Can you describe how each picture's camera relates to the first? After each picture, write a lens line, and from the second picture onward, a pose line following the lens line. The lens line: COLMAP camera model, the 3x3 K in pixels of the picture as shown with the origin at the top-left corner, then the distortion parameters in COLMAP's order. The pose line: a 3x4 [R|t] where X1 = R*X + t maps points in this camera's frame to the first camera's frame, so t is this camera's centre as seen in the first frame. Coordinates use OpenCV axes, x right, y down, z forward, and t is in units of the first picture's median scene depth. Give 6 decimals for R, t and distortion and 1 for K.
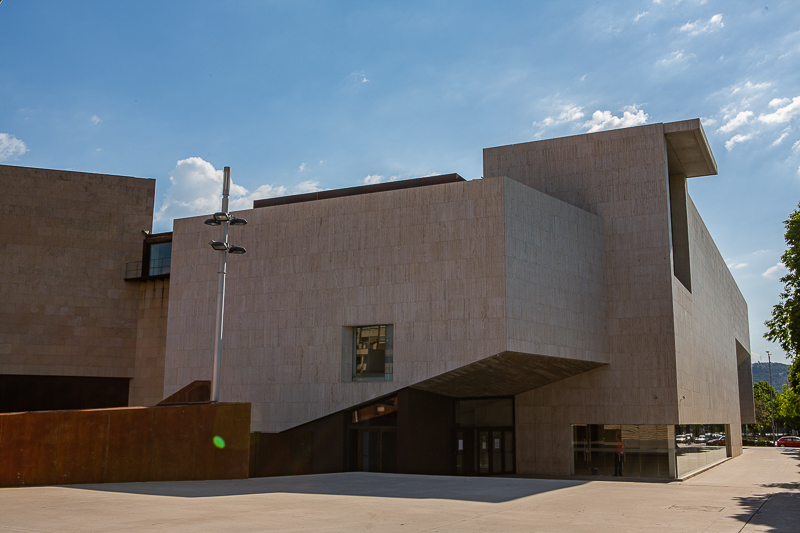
lens RADIAL K [[828.9, 0, 400.0], [0, 828.9, 266.5], [0, 0, 1]] dist [-0.043834, 0.001812]
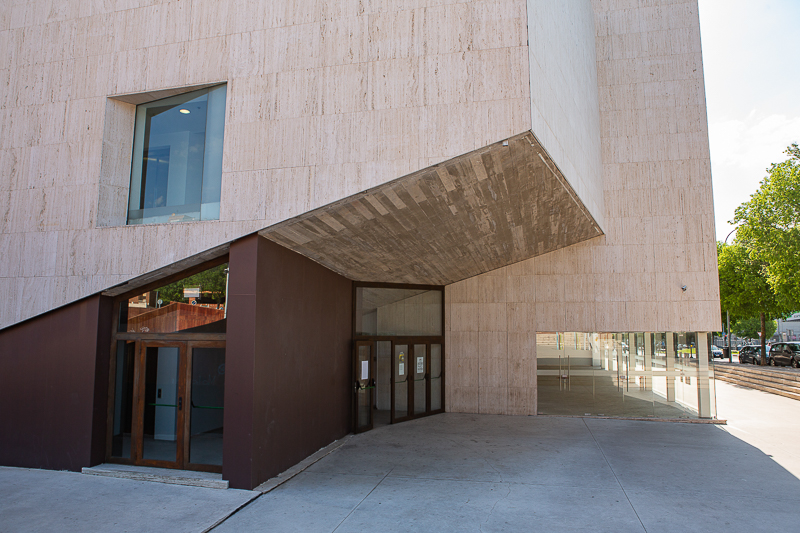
lens RADIAL K [[545.0, 0, 400.0], [0, 545.0, 266.5], [0, 0, 1]] dist [-0.101331, 0.092678]
pose [[0.975352, 0.027938, 0.218880, 0.018036], [-0.041632, 0.997436, 0.058205, 0.129626], [-0.216693, -0.065883, 0.974014, 0.666585]]
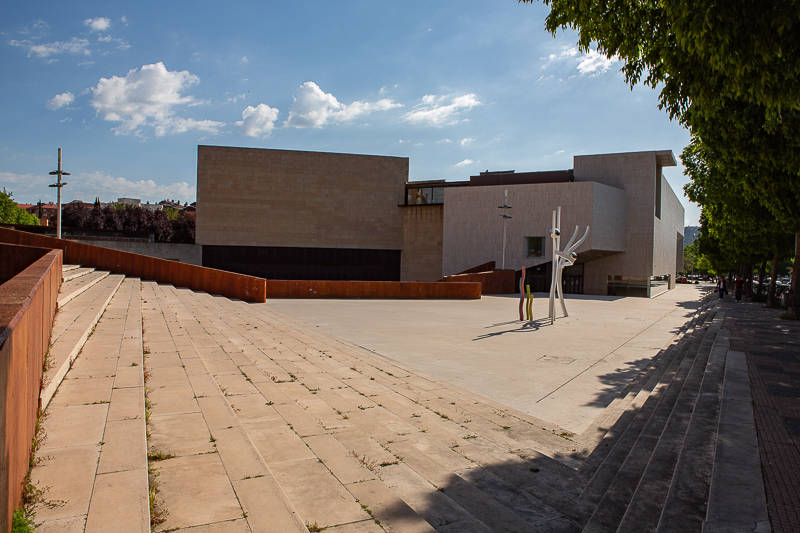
lens RADIAL K [[545.0, 0, 400.0], [0, 545.0, 266.5], [0, 0, 1]] dist [-0.101331, 0.092678]
pose [[0.996409, 0.017412, -0.082855, -0.294132], [-0.000800, 0.980517, 0.196432, -0.158382], [0.084661, -0.195660, 0.977011, -0.653635]]
